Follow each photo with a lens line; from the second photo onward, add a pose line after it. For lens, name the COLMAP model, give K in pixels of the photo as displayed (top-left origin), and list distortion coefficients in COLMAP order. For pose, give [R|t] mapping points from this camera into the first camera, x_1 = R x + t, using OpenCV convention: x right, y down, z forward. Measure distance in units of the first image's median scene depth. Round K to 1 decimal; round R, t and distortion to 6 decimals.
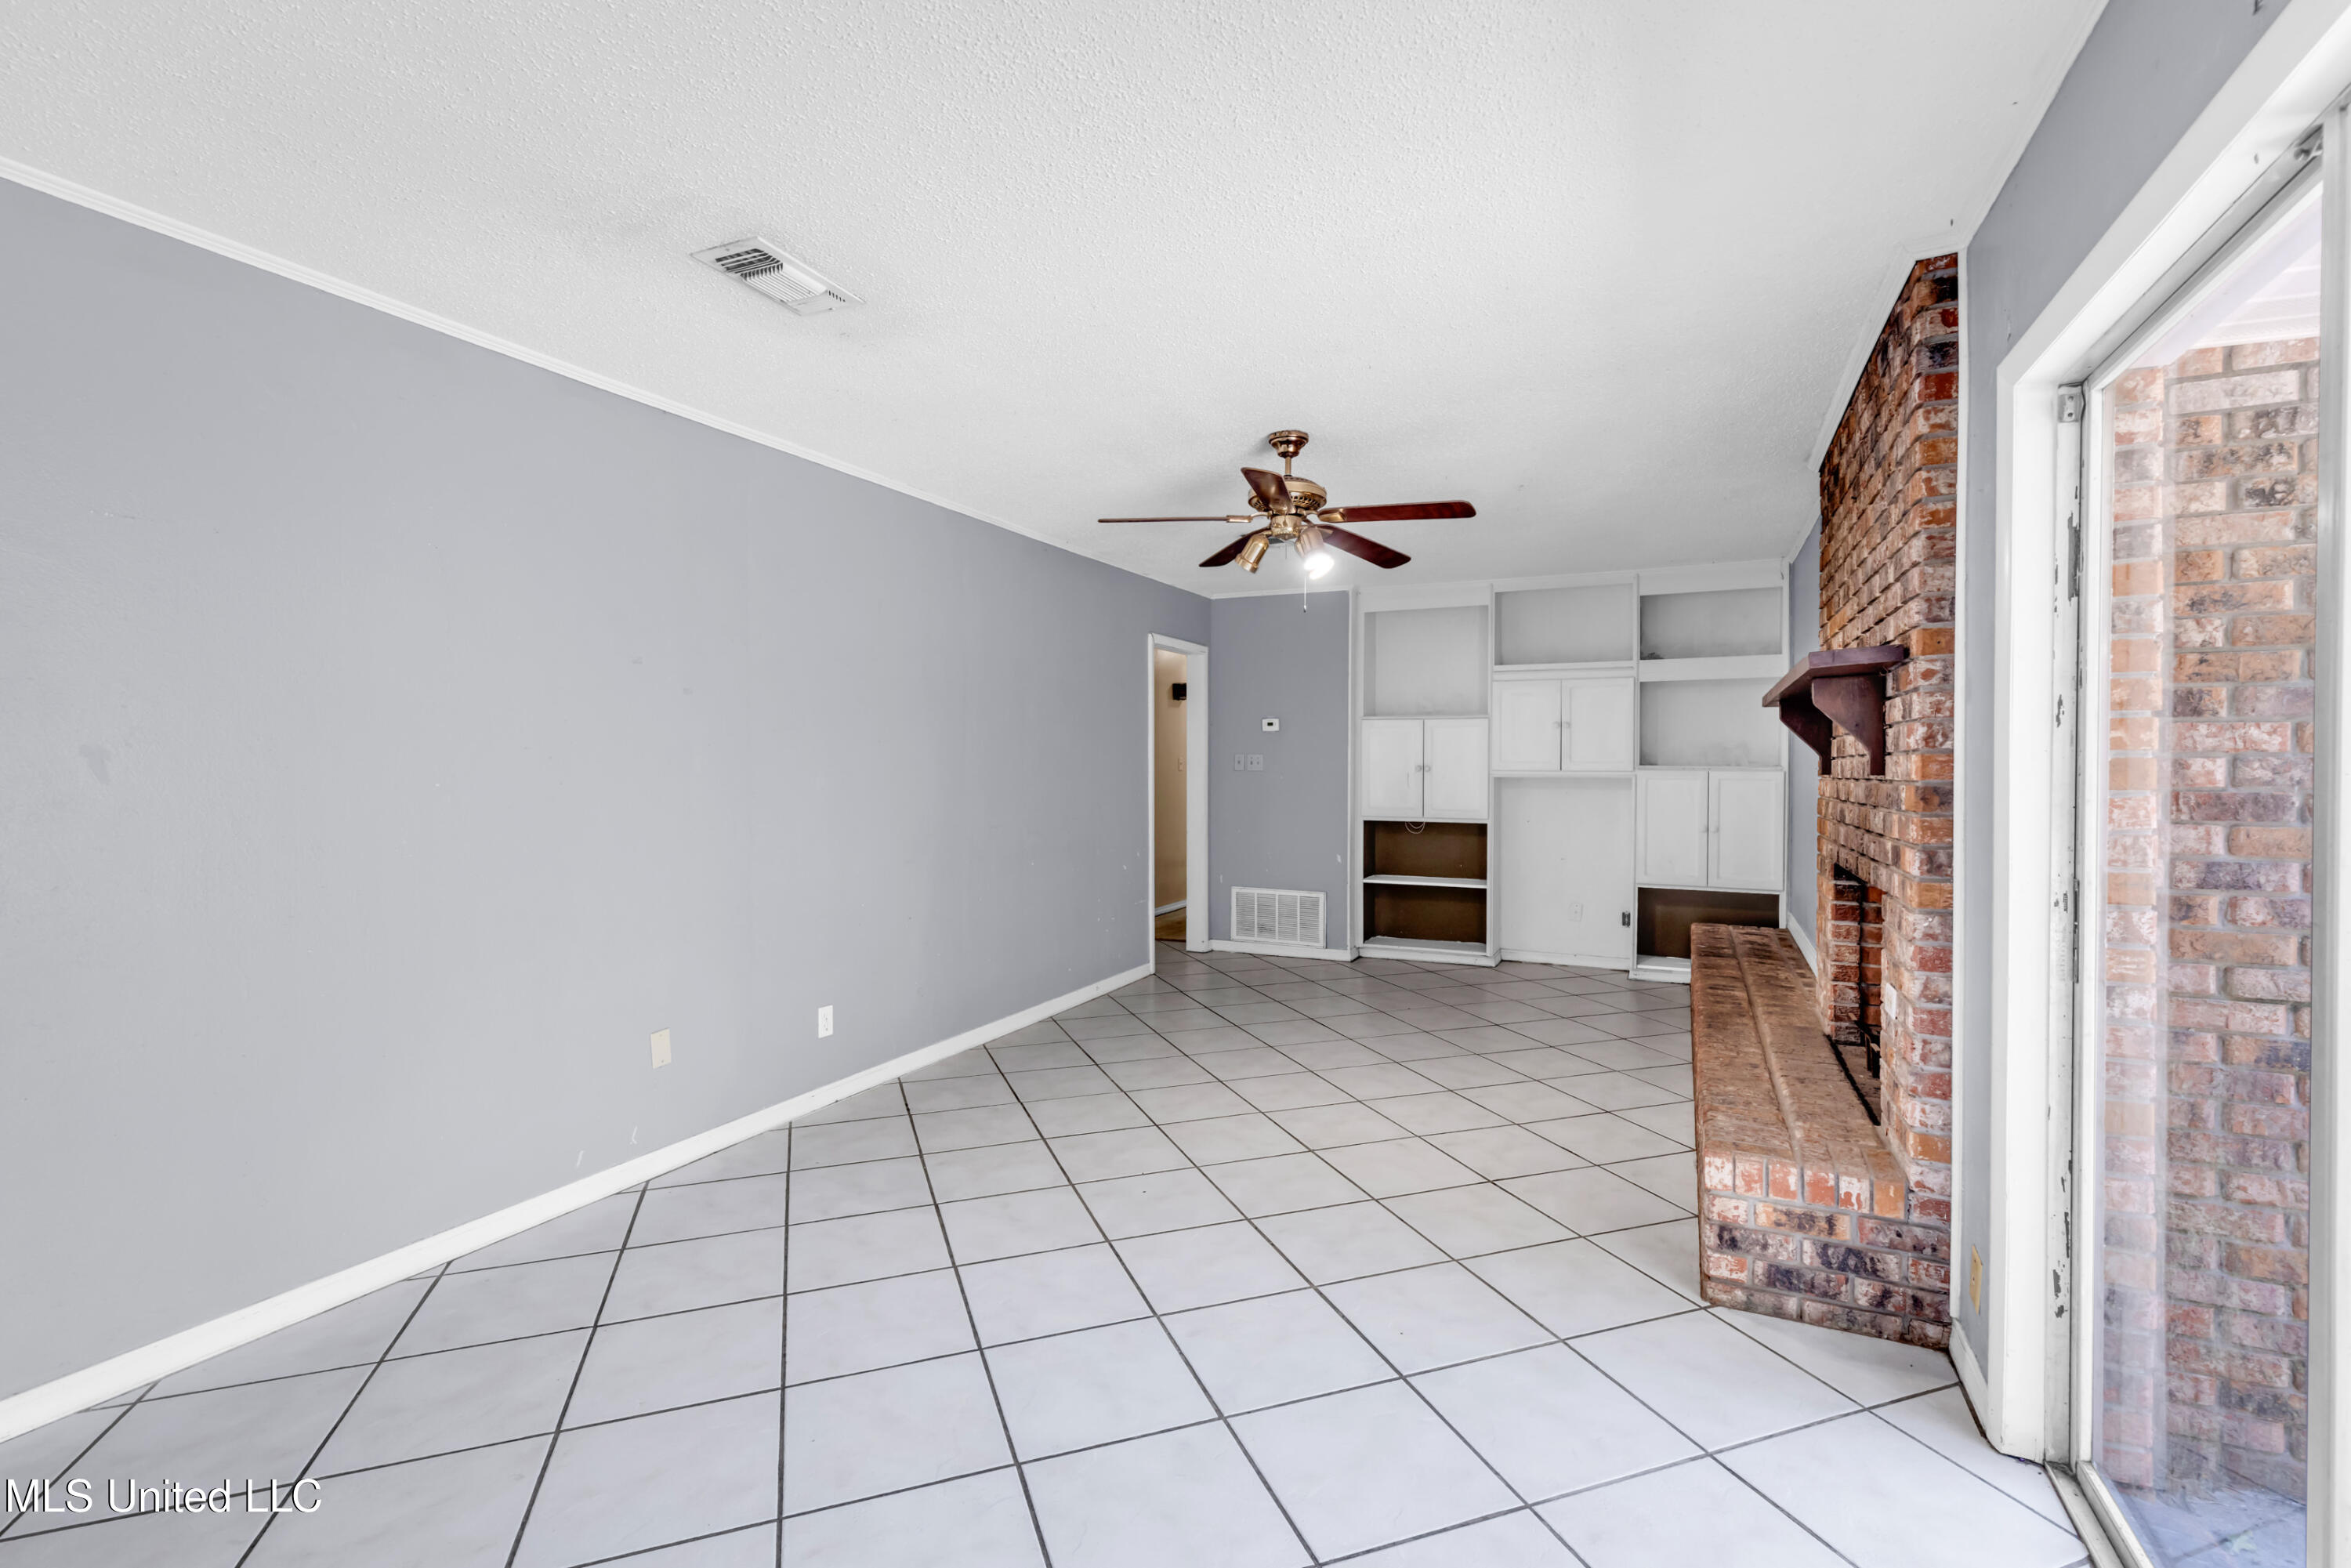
lens RADIAL K [[1071.7, 0, 1179.8], [0, 1071.7, 768.9], [0, 0, 1]] dist [0.010959, -0.000114]
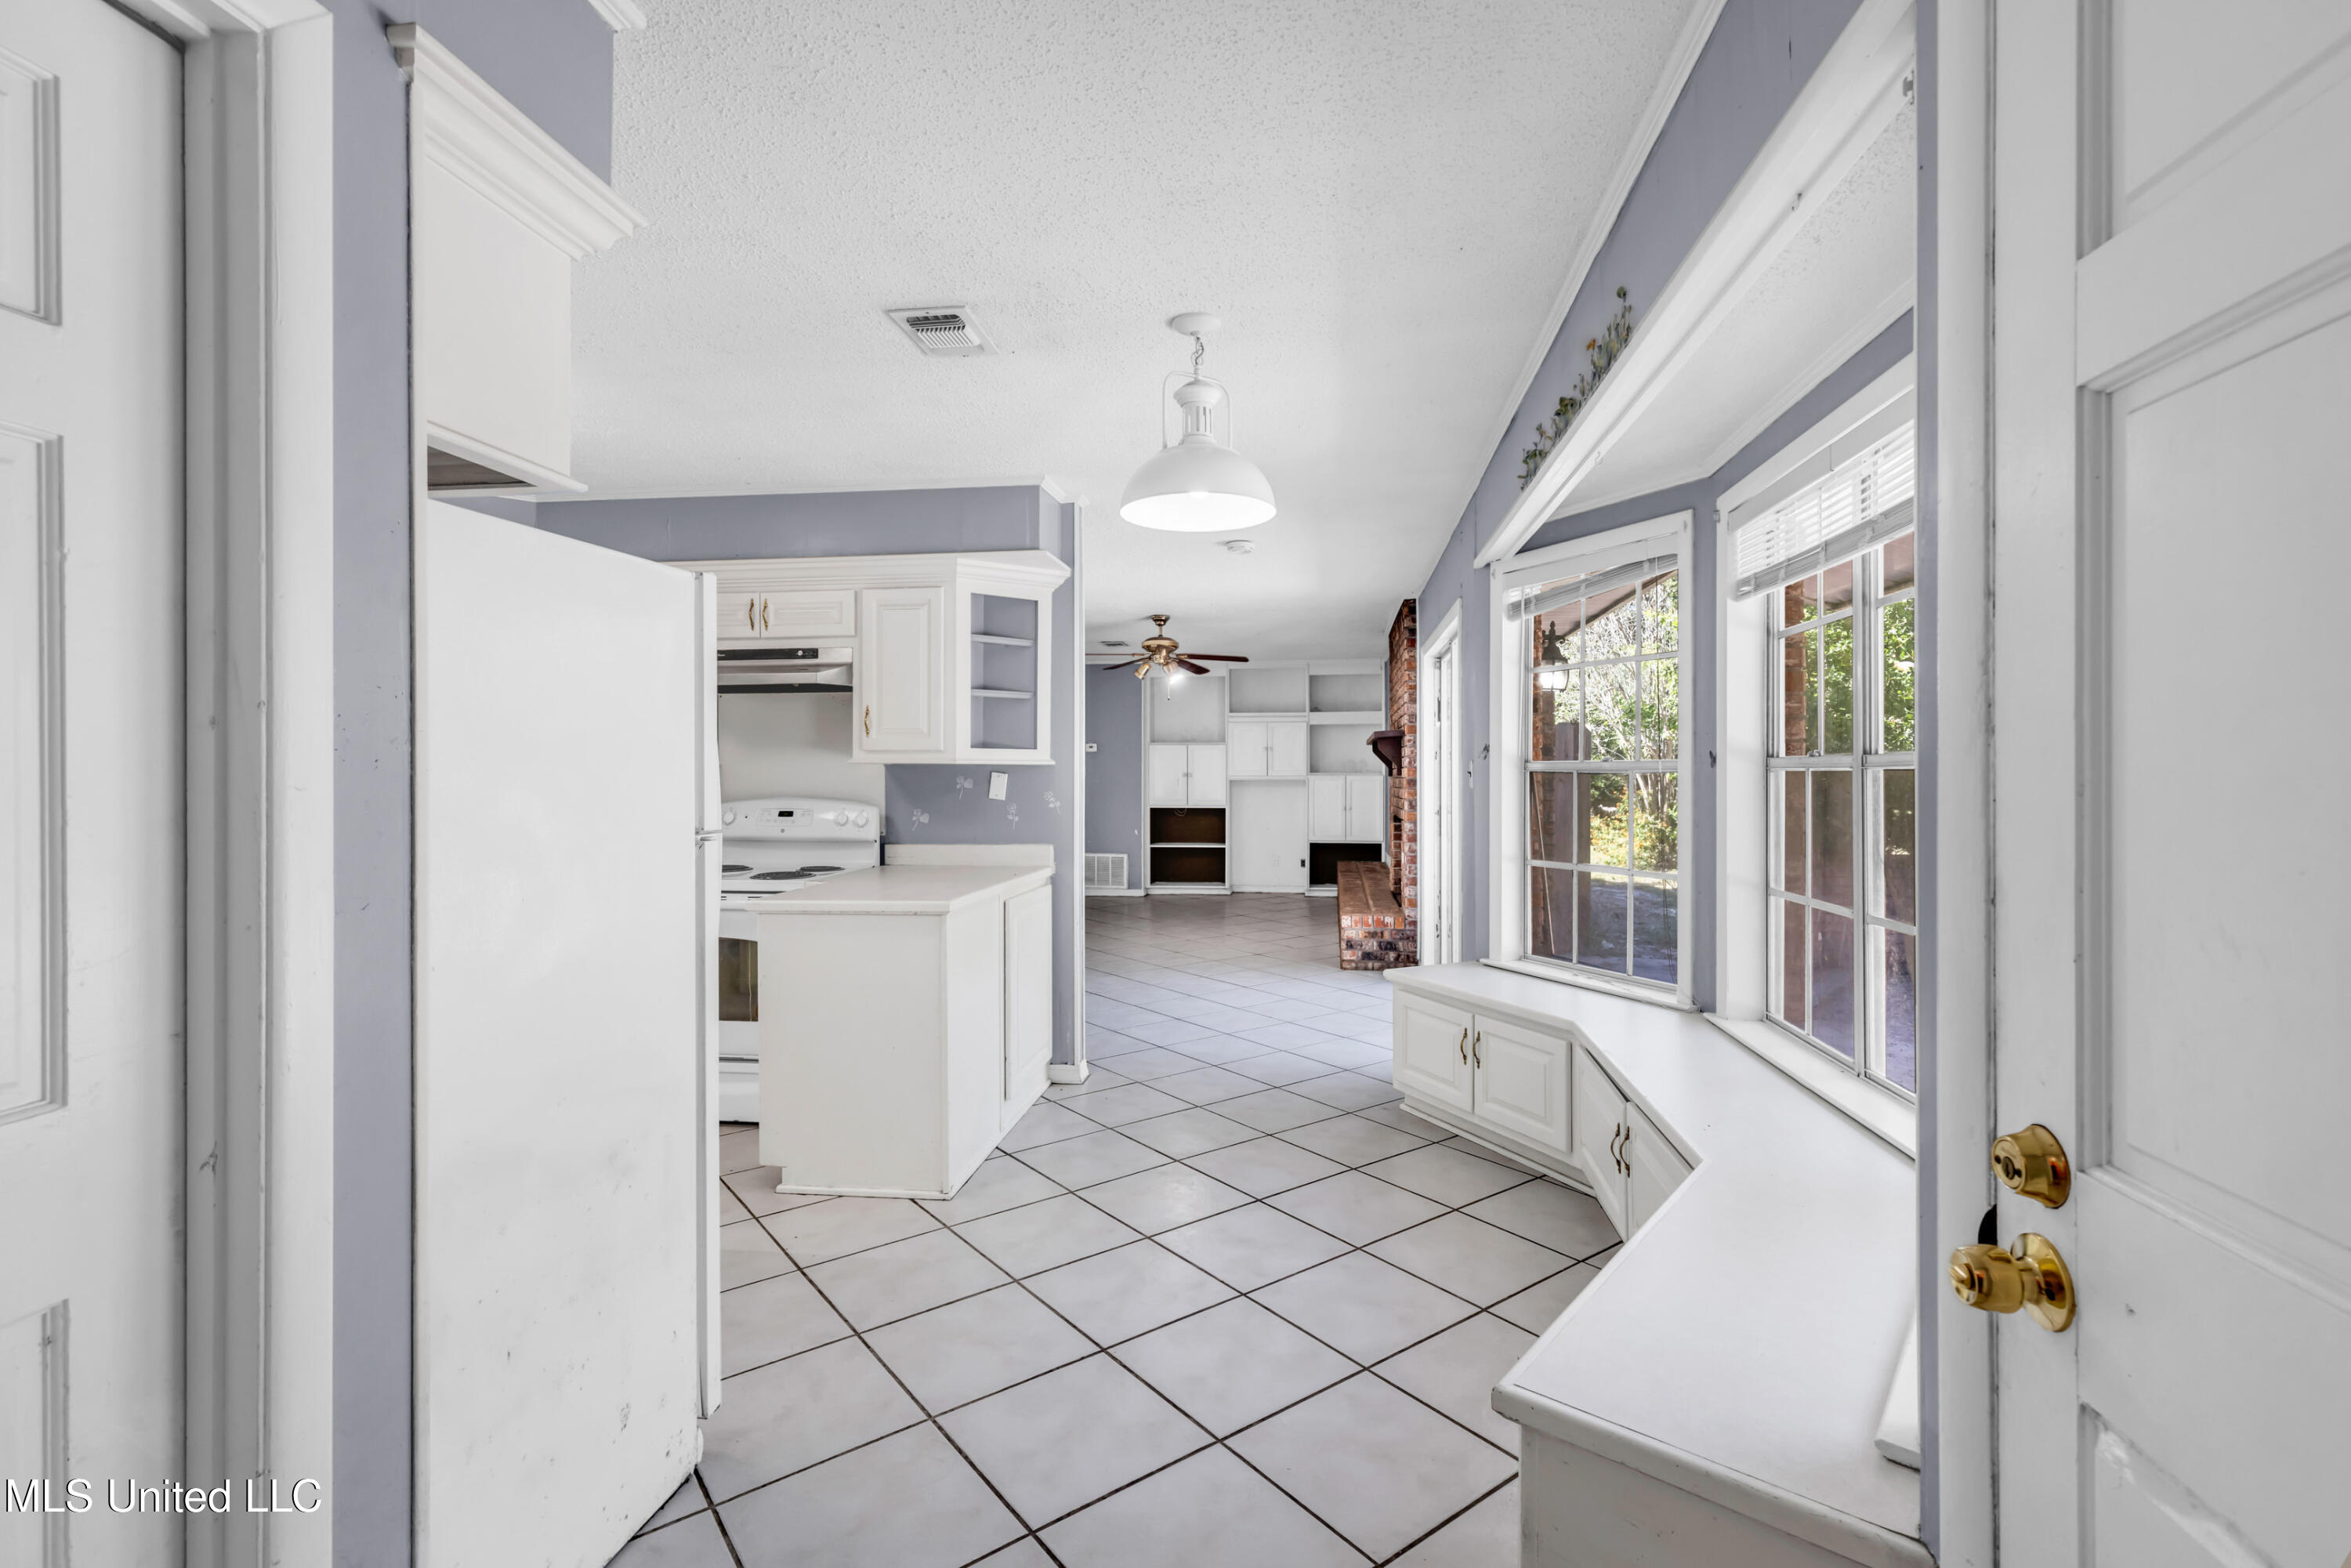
lens RADIAL K [[1081.6, 0, 1178.4], [0, 1081.6, 775.8], [0, 0, 1]] dist [0.002213, 0.000180]
pose [[0.956224, -0.007896, 0.292528, -0.382321], [0.008615, 0.999962, -0.001167, 0.002723], [-0.292508, 0.003636, 0.956256, -0.812374]]
